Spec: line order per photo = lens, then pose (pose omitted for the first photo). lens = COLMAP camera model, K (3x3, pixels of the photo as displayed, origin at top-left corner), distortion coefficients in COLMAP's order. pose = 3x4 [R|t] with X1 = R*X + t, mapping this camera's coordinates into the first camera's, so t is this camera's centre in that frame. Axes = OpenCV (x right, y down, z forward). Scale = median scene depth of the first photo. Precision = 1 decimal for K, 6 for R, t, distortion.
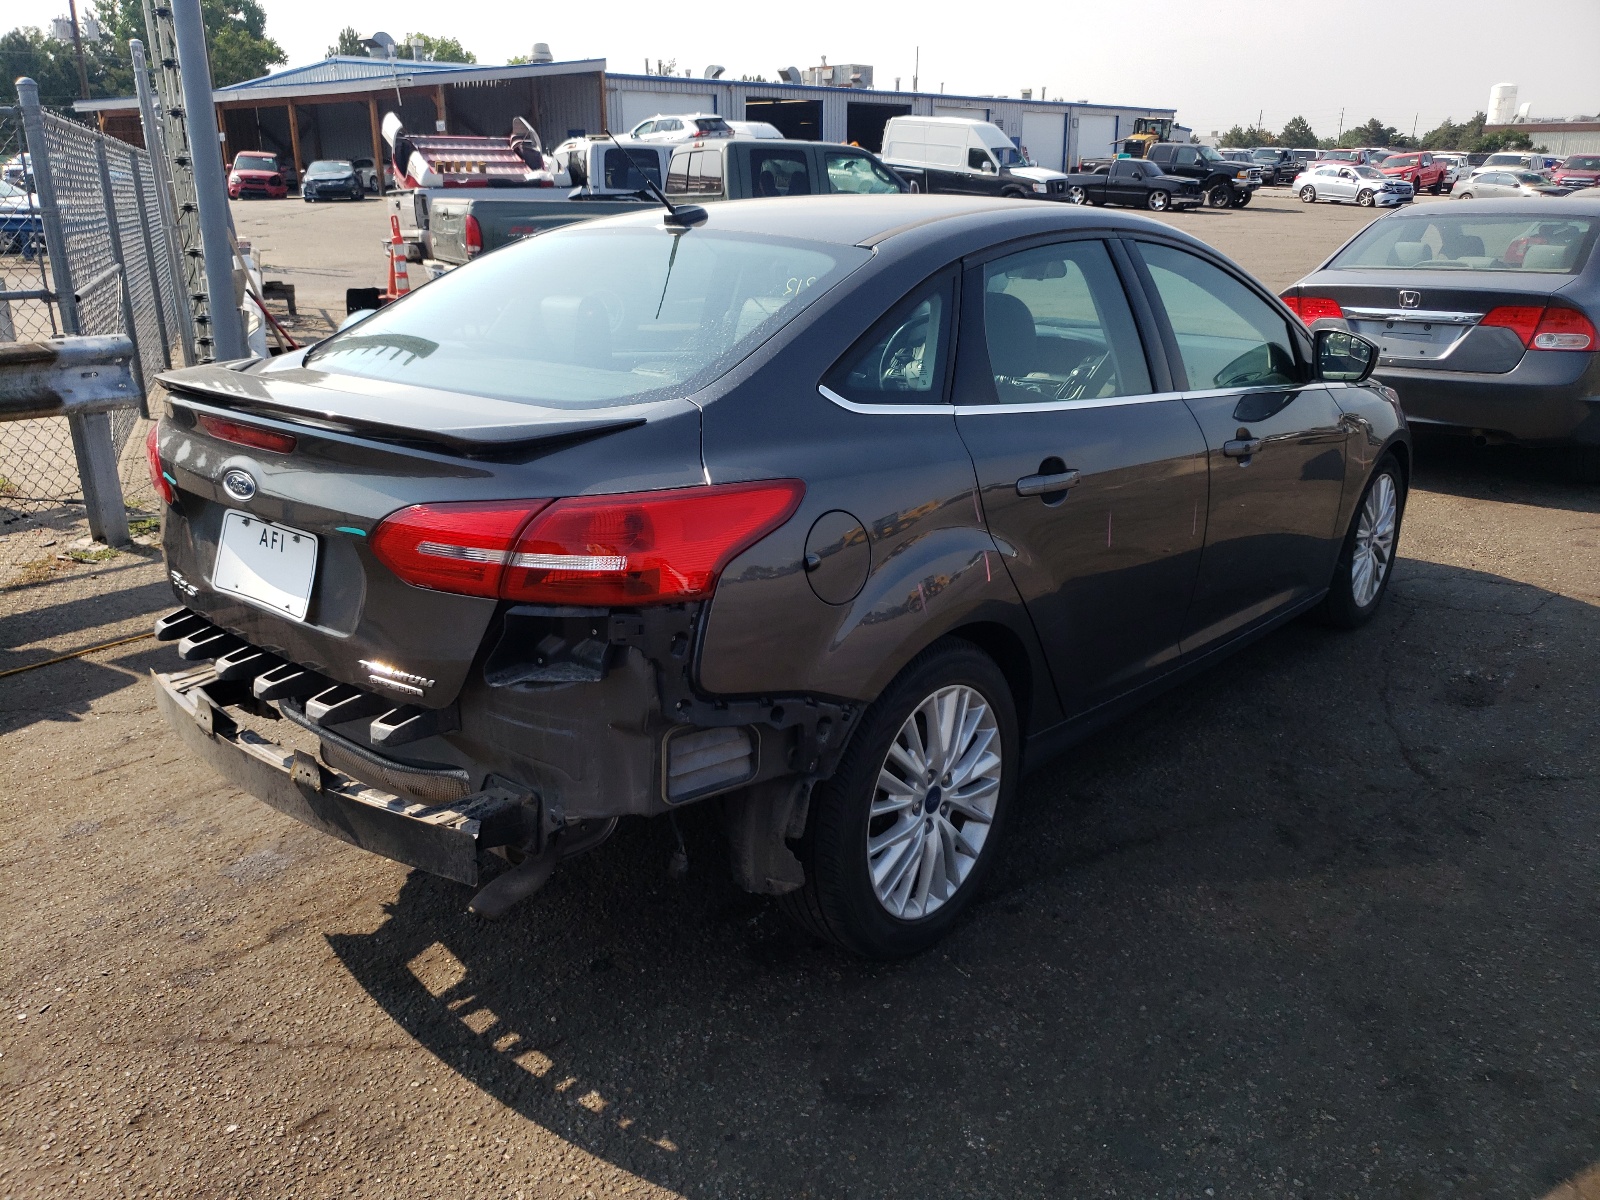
lens RADIAL K [[1284.3, 0, 792.7], [0, 1284.3, 609.3], [0, 0, 1]] dist [0.010764, 0.026376]
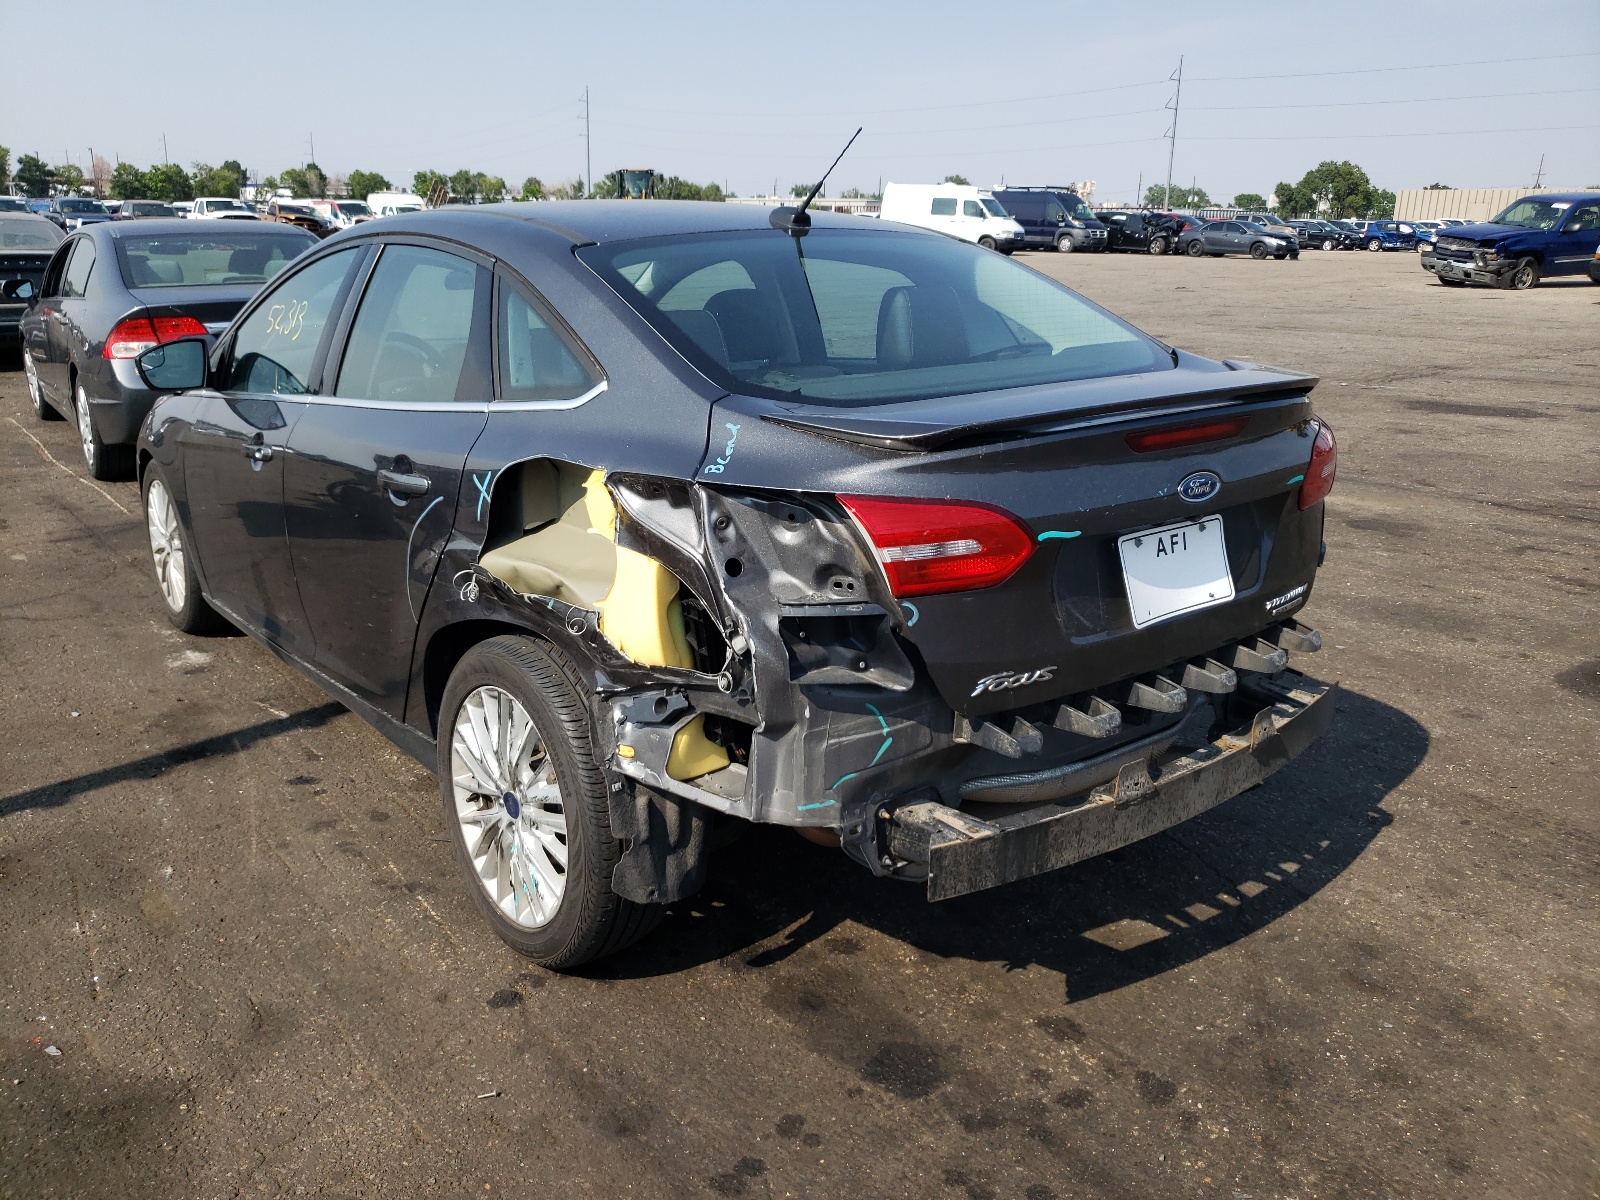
lens RADIAL K [[1268.8, 0, 789.4], [0, 1268.8, 587.5], [0, 0, 1]] dist [0.004896, 0.015868]
pose [[0.183584, -0.274805, 0.943811, -0.084265], [0.304277, 0.928861, 0.211266, -0.019271], [-0.934726, 0.248395, 0.254141, 0.064213]]
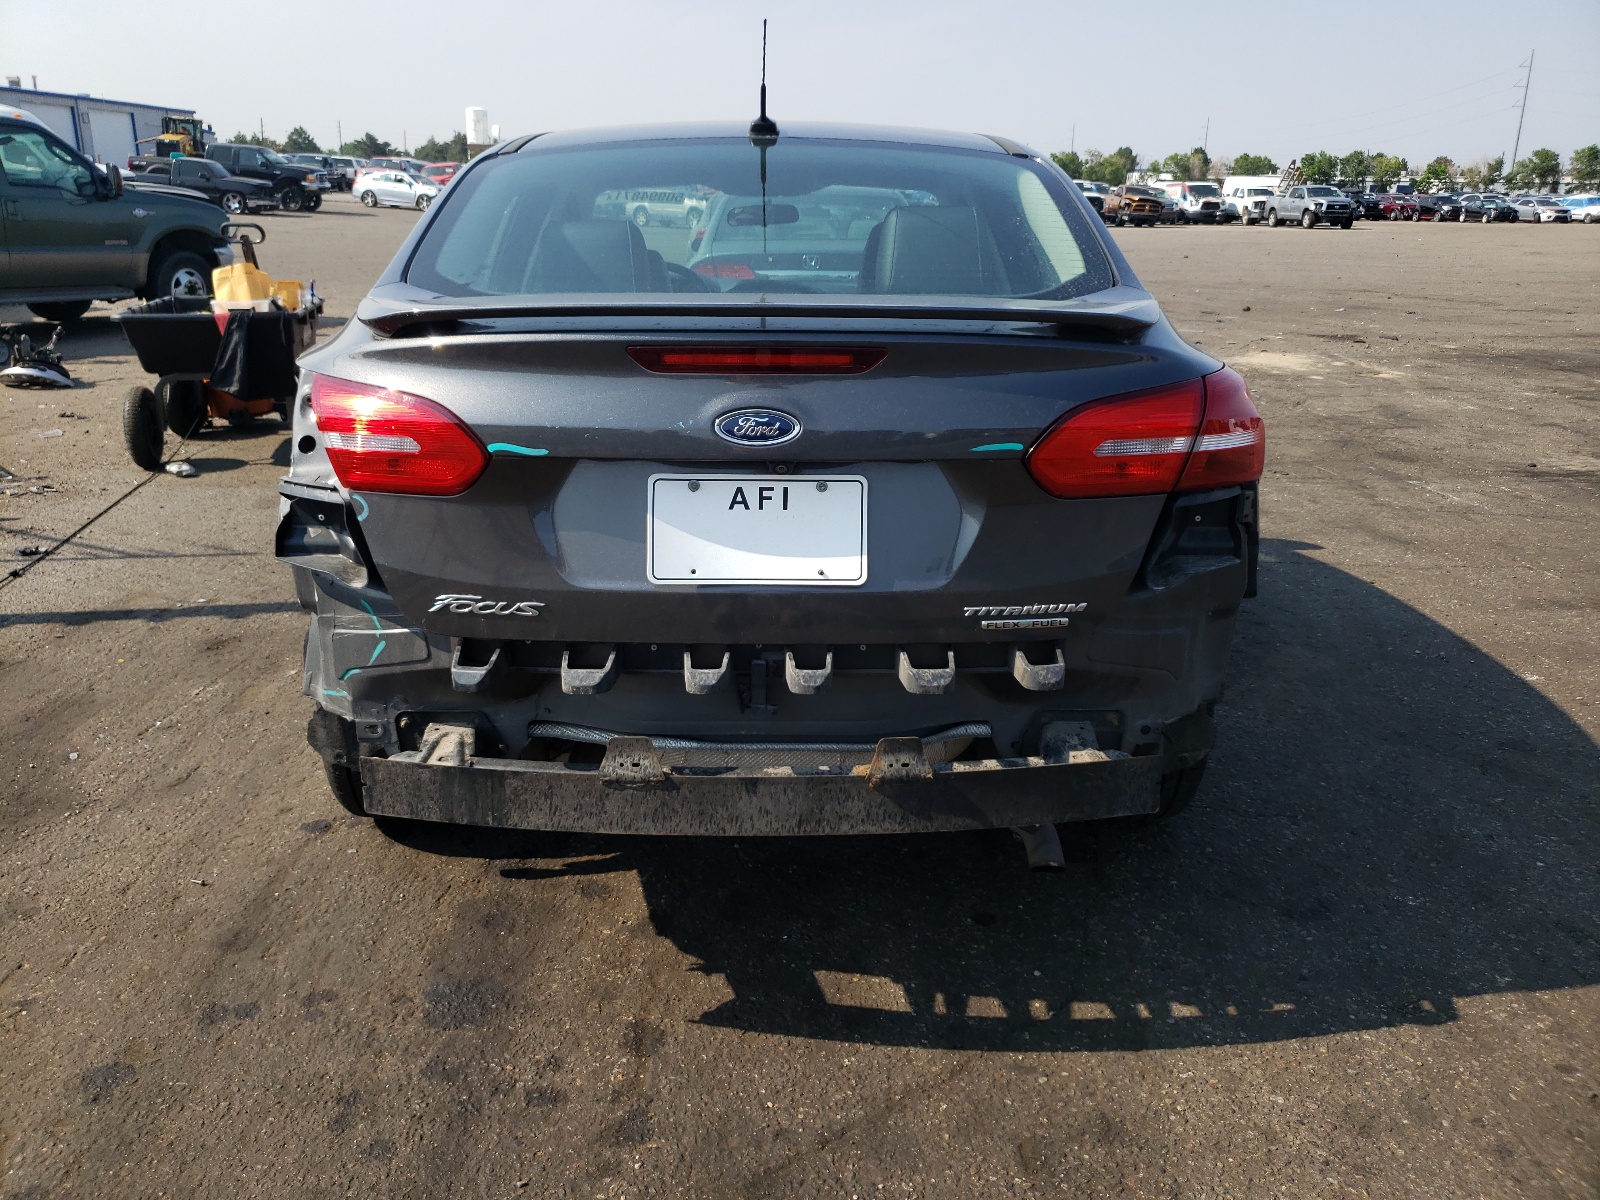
lens RADIAL K [[1268.8, 0, 806.0], [0, 1268.8, 604.8], [0, 0, 1]] dist [0.004896, 0.015868]
pose [[0.746867, -0.196956, 0.635136, -0.054609], [0.201392, 0.977269, 0.066232, -0.002267], [-0.633744, 0.078445, 0.769555, 0.024947]]
